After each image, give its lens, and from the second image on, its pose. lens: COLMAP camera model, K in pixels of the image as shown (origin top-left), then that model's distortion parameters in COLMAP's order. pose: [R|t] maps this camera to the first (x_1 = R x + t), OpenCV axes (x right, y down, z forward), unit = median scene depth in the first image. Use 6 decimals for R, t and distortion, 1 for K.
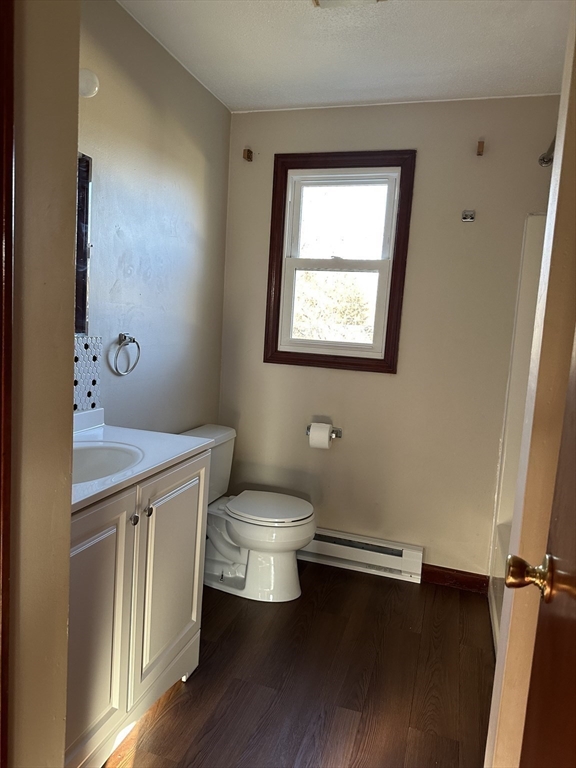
lens RADIAL K [[539.7, 0, 288.0], [0, 539.7, 384.0], [0, 0, 1]] dist [0.111304, -0.162493]
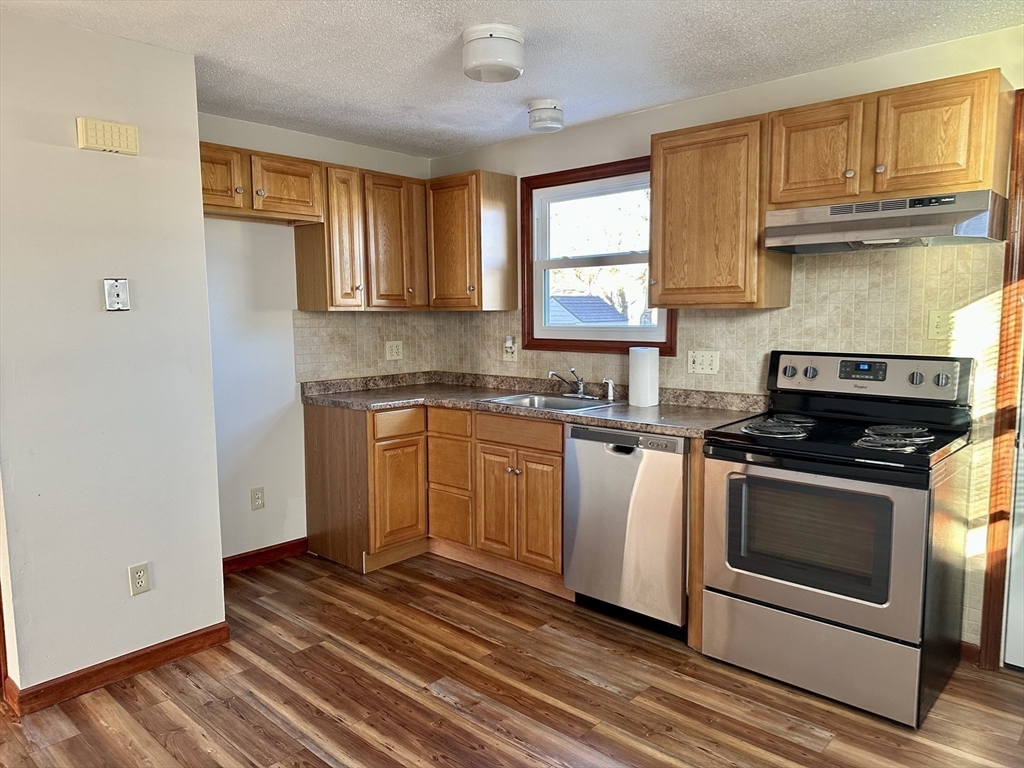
lens RADIAL K [[719.8, 0, 517.6], [0, 719.8, 380.7], [0, 0, 1]] dist [0.064739, -0.071609]
pose [[0.907799, -0.029091, -0.418396, 0.609367], [0.014502, 0.999172, -0.038006, 0.092224], [0.419155, 0.028434, 0.907469, -0.452219]]
